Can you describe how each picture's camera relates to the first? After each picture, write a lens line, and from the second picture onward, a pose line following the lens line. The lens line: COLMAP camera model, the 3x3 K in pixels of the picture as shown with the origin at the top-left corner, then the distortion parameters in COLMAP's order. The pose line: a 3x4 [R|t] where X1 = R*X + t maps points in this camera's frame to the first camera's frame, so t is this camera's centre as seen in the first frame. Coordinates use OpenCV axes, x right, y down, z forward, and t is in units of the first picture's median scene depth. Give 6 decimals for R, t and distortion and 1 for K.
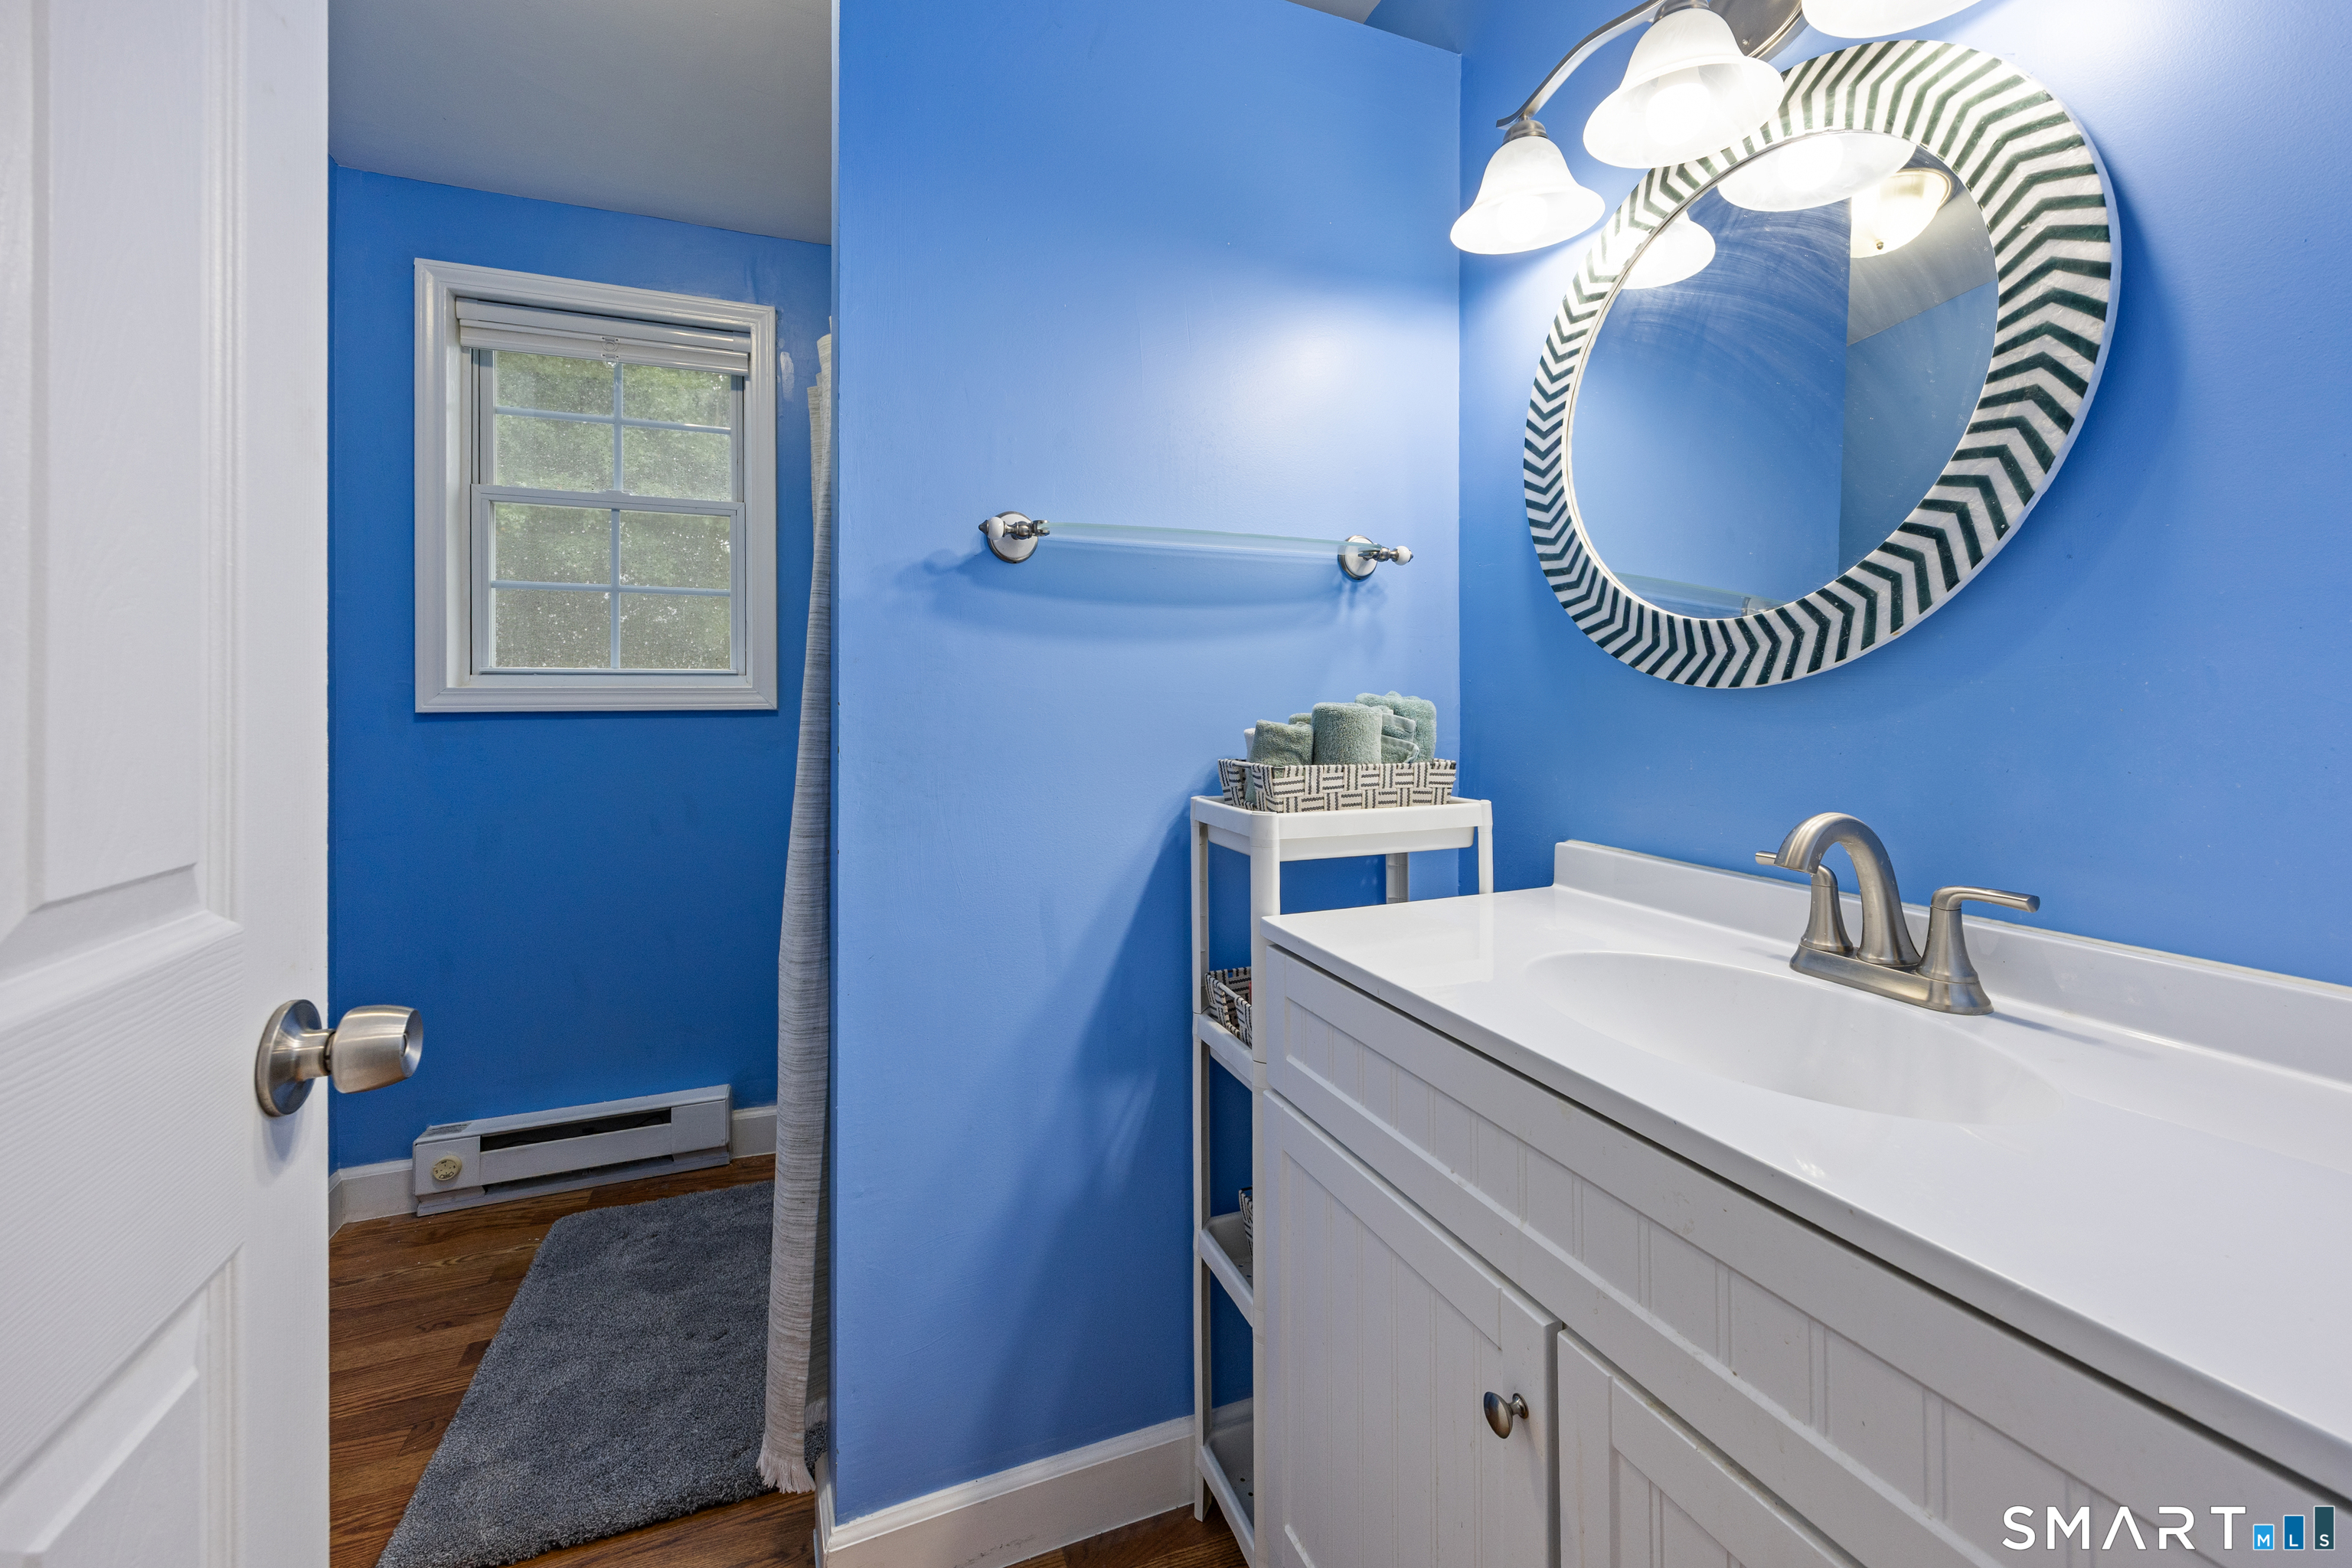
lens RADIAL K [[941.3, 0, 1174.4], [0, 941.3, 692.1], [0, 0, 1]] dist [0.000184, -0.000141]
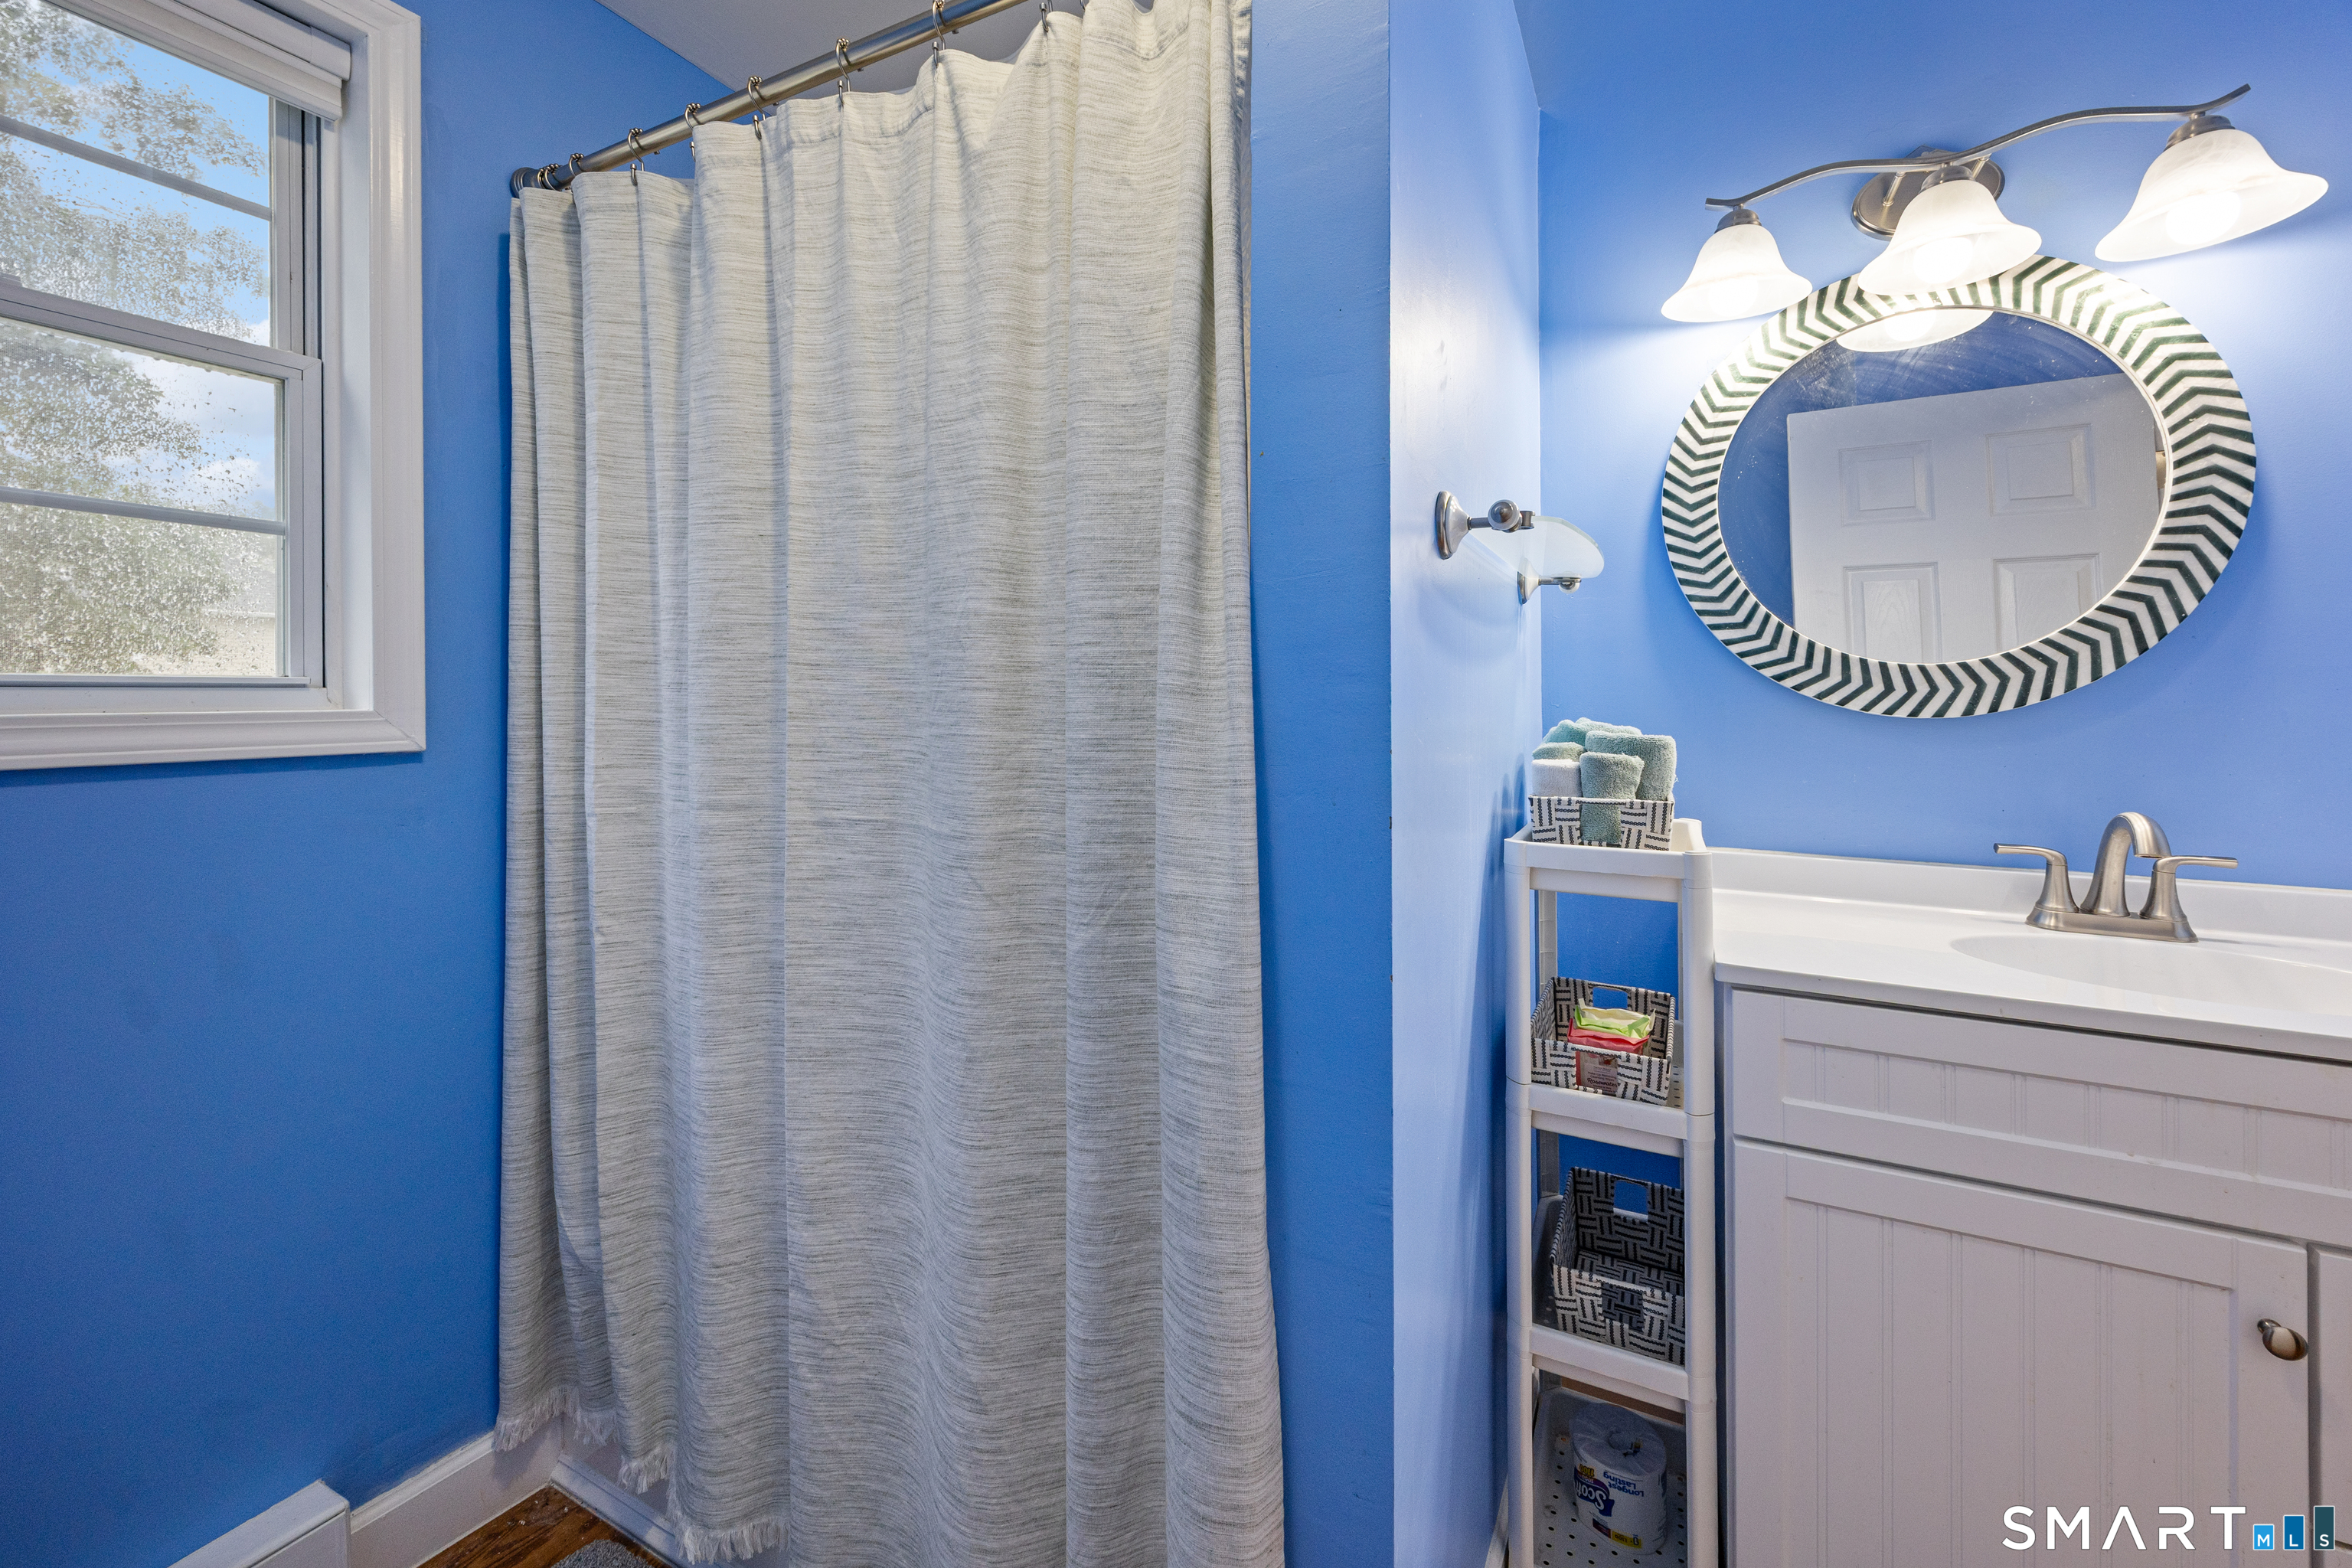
lens RADIAL K [[941.3, 0, 1174.4], [0, 941.3, 692.1], [0, 0, 1]] dist [0.000184, -0.000141]
pose [[0.763248, -0.000418, 0.646105, -1.032225], [-0.001352, 0.999997, 0.002245, -0.041423], [-0.646104, -0.002587, 0.763245, 0.690574]]
